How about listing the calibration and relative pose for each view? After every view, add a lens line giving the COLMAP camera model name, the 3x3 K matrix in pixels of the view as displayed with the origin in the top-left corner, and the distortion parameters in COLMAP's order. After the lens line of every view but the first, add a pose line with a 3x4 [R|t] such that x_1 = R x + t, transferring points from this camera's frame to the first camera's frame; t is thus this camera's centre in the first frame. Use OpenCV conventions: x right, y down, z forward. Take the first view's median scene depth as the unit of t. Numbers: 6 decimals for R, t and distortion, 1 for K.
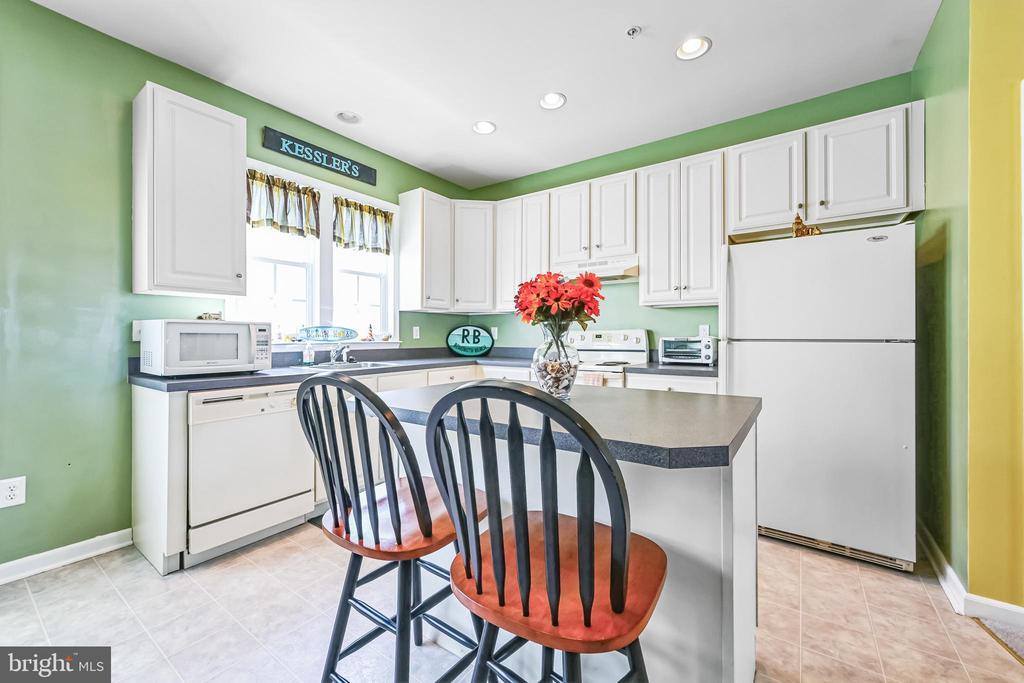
lens RADIAL K [[406.7, 0, 513.3], [0, 406.7, 336.7], [0, 0, 1]] dist [0.000811, 0.001295]
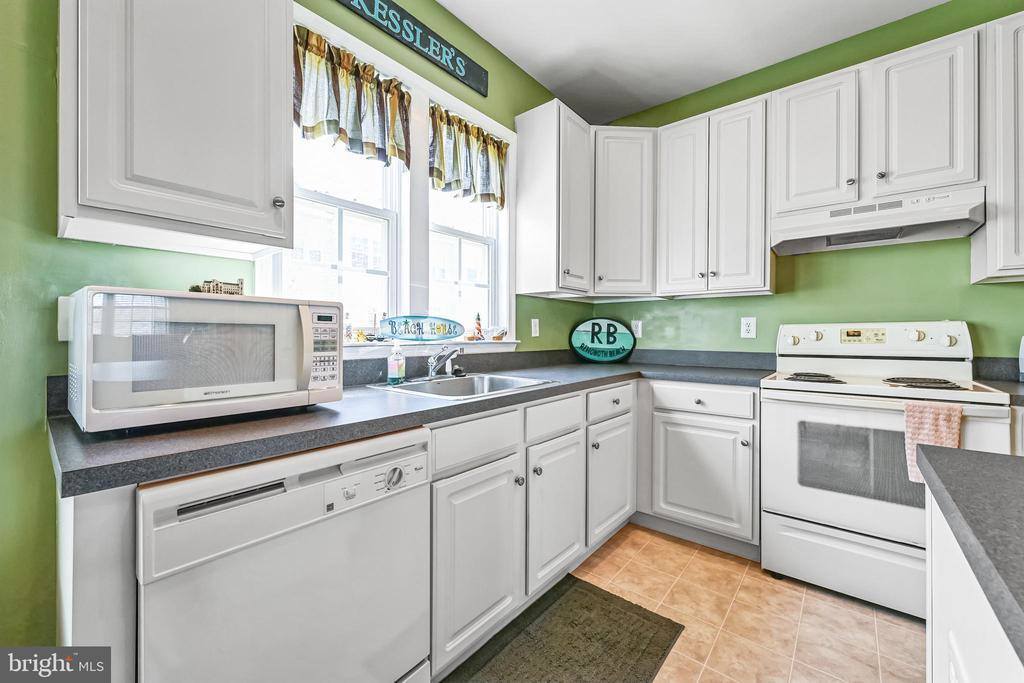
lens RADIAL K [[406.7, 0, 518.6], [0, 406.7, 334.4], [0, 0, 1]] dist [0.000811, 0.001295]
pose [[0.997410, 0.001755, -0.071909, -0.274786], [-0.001826, 0.999998, -0.000925, 0.002152], [0.071907, 0.001054, 0.997411, 0.417107]]
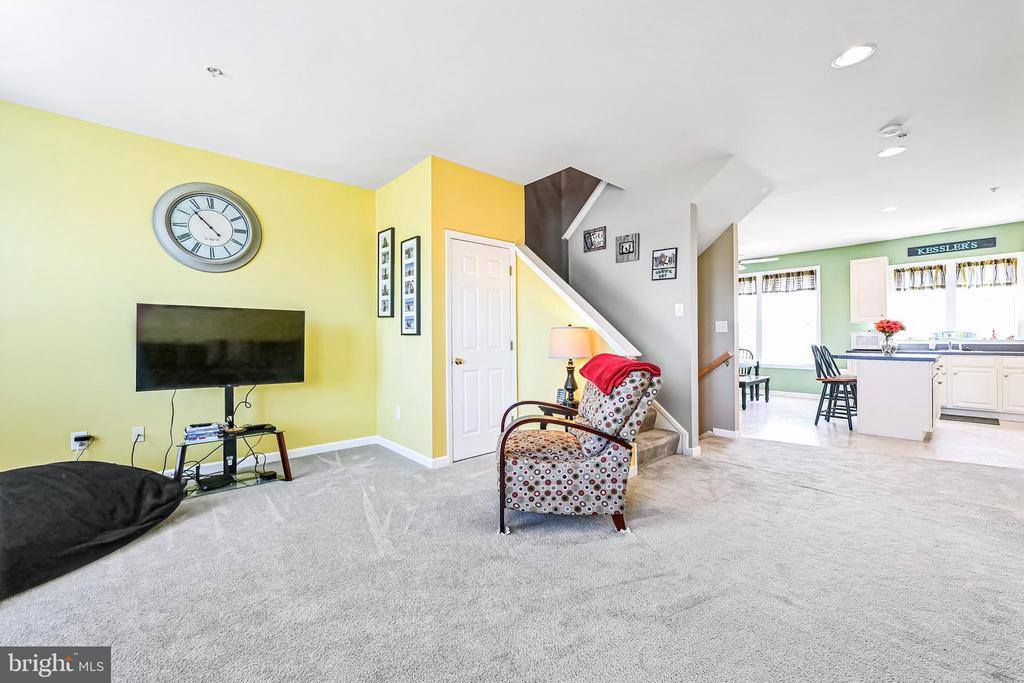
lens RADIAL K [[406.7, 0, 506.7], [0, 406.7, 335.6], [0, 0, 1]] dist [0.000811, 0.001295]
pose [[-0.244600, -0.005557, -0.969608, 2.023492], [0.002776, 0.999975, -0.006431, 0.000765], [0.969620, -0.004265, -0.244578, -0.615182]]
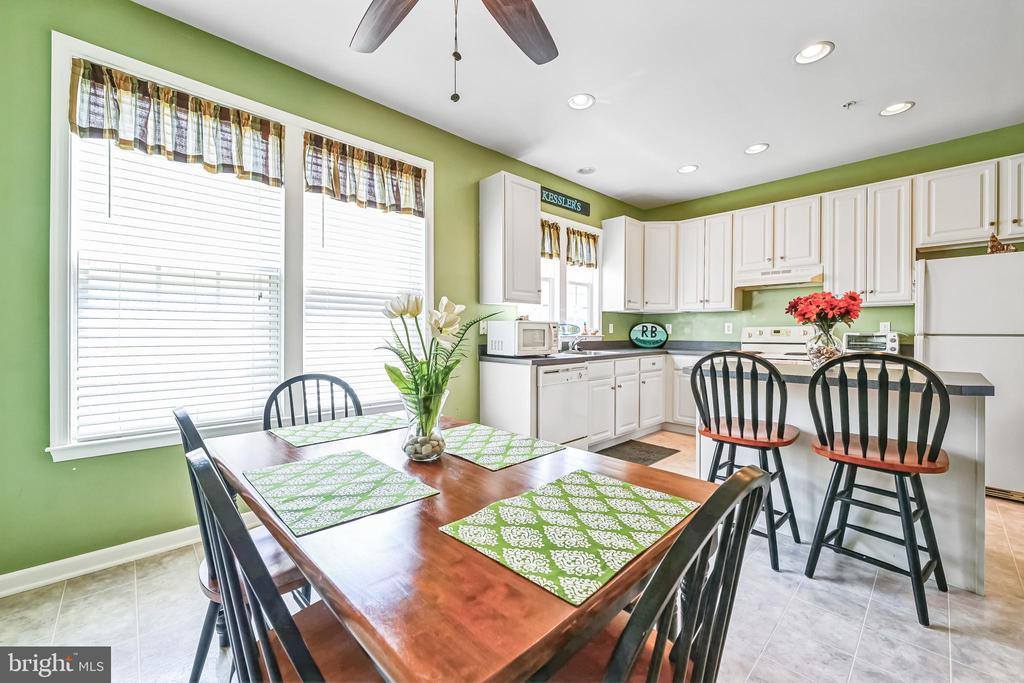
lens RADIAL K [[406.7, 0, 515.7], [0, 406.7, 334.5], [0, 0, 1]] dist [0.000811, 0.001295]
pose [[0.980904, 0.002830, -0.194472, -0.357939], [-0.001636, 0.999979, 0.006298, 0.001342], [0.194485, -0.005860, 0.980888, -0.373724]]
